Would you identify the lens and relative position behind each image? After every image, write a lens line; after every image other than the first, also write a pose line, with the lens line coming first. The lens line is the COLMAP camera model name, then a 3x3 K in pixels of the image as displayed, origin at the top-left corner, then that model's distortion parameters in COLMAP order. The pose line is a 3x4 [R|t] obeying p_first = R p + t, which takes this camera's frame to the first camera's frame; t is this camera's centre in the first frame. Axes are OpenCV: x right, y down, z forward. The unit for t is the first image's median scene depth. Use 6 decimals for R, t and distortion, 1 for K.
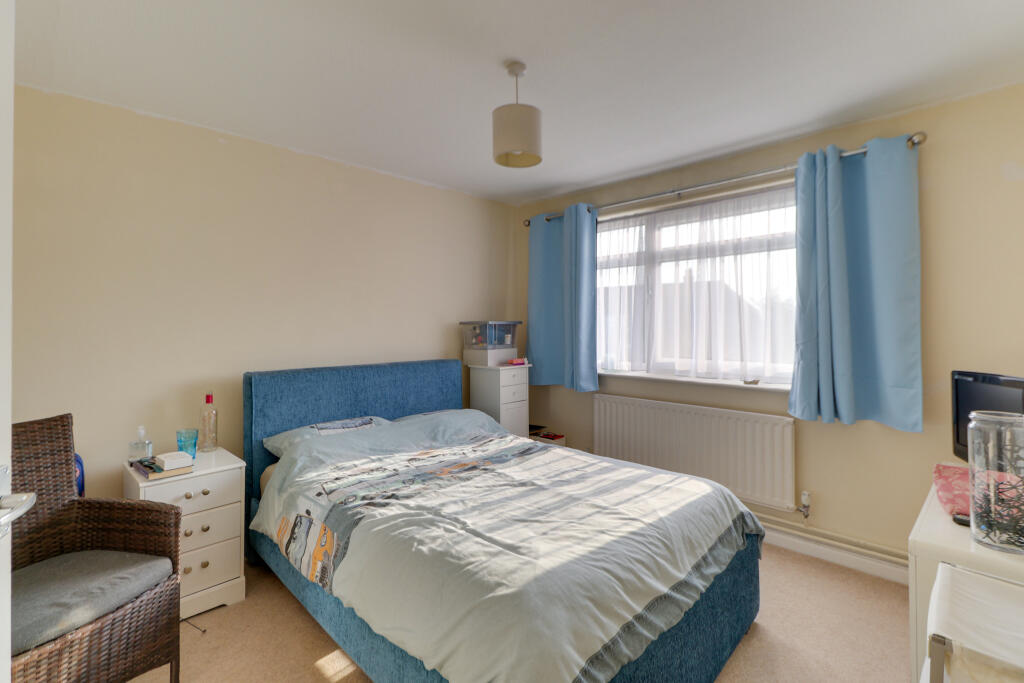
lens RADIAL K [[463.6, 0, 511.0], [0, 463.6, 333.7], [0, 0, 1]] dist [0.001162, -0.000050]
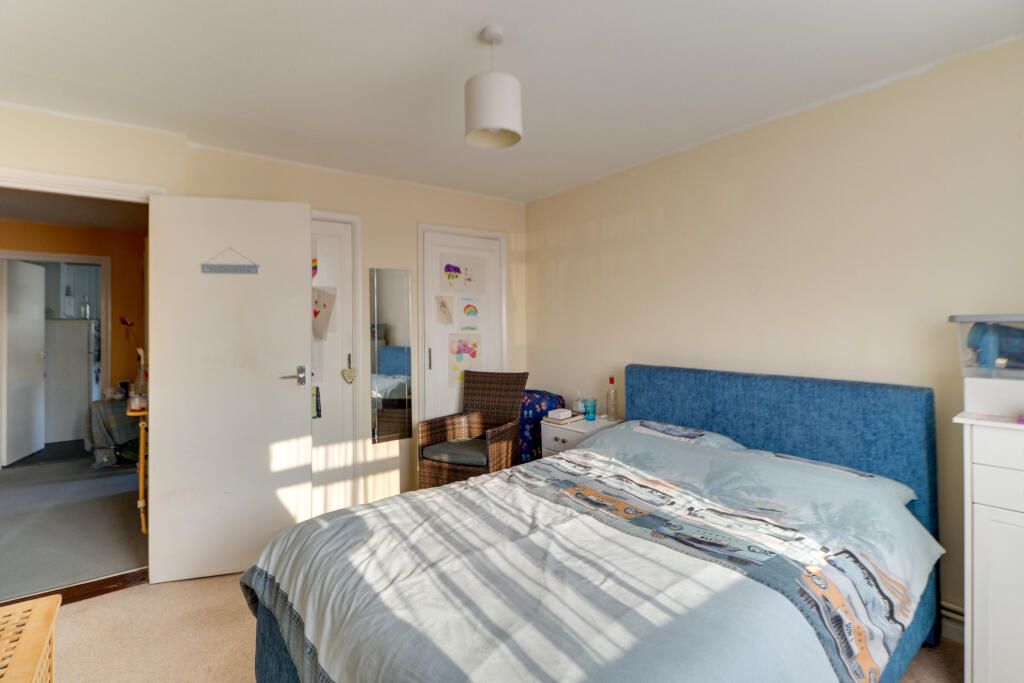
lens RADIAL K [[463.6, 0, 497.3], [0, 463.6, 321.3], [0, 0, 1]] dist [0.001162, -0.000050]
pose [[-0.128752, -0.001529, -0.991676, 0.808967], [-0.014783, 0.999891, 0.000378, -0.022915], [0.991567, 0.014709, -0.128761, 1.030906]]
